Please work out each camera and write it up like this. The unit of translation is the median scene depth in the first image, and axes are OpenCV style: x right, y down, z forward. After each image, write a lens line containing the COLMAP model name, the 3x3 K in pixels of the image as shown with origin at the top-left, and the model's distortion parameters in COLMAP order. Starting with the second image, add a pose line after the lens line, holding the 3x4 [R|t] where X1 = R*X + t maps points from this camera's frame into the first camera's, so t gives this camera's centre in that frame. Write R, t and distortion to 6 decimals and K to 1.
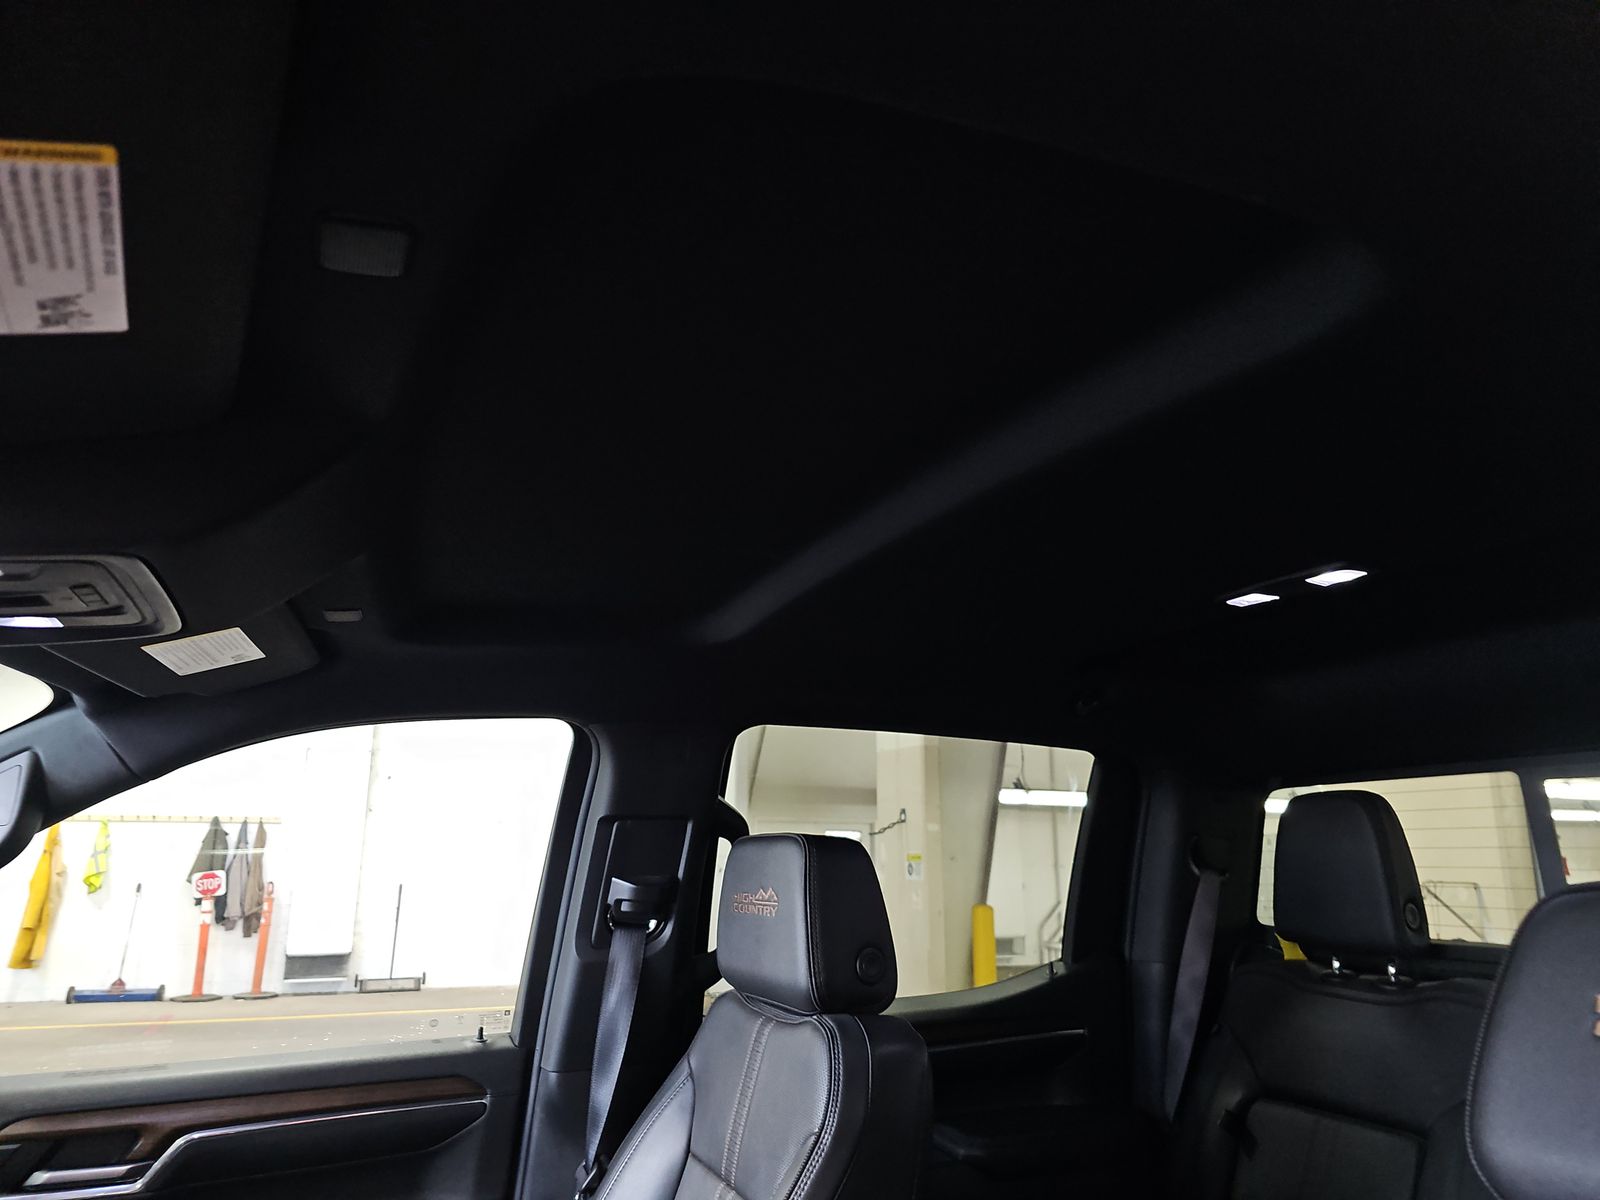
lens RADIAL K [[1050.7, 0, 807.7], [0, 1050.7, 608.5], [0, 0, 1]] dist [0.021374, -0.013833]
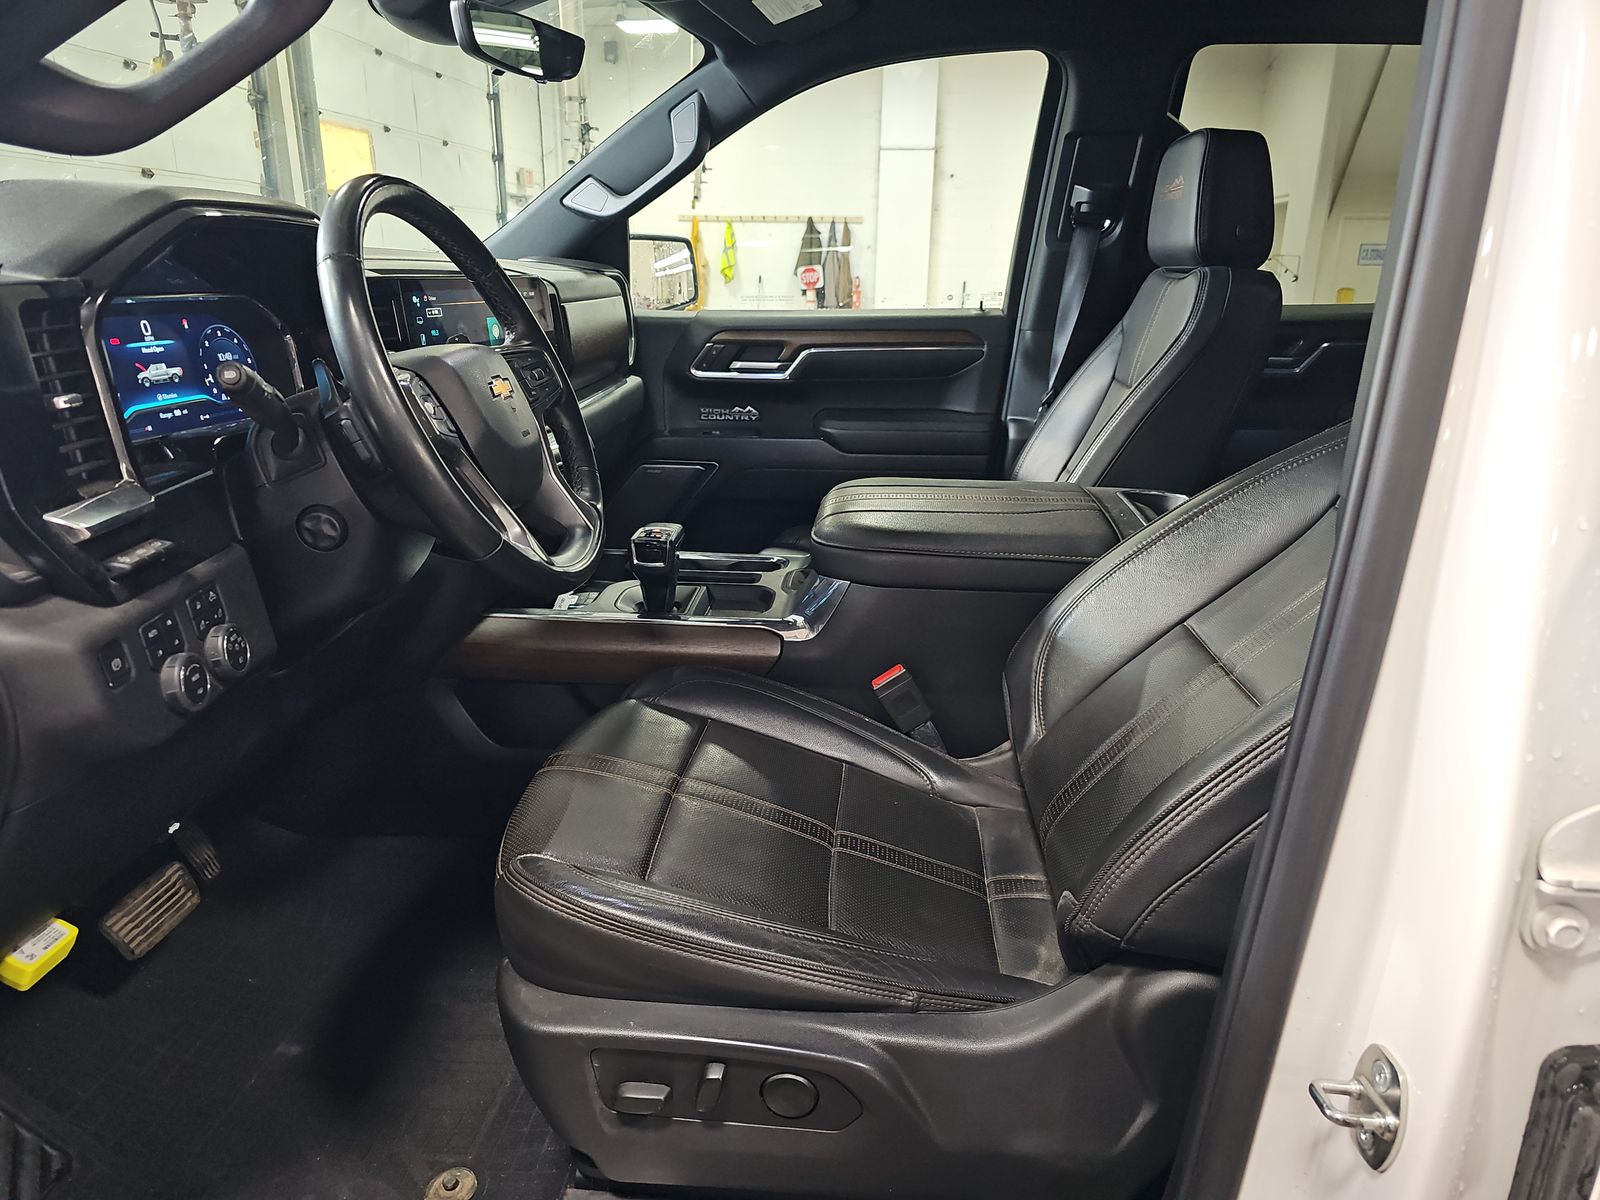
lens RADIAL K [[1050.7, 0, 796.3], [0, 1050.7, 609.9], [0, 0, 1]] dist [0.021374, -0.013833]
pose [[0.870008, 0.164480, -0.464792, 0.203696], [0.099053, 0.865182, 0.491578, 0.035266], [0.482985, -0.473716, 0.736423, -0.366677]]
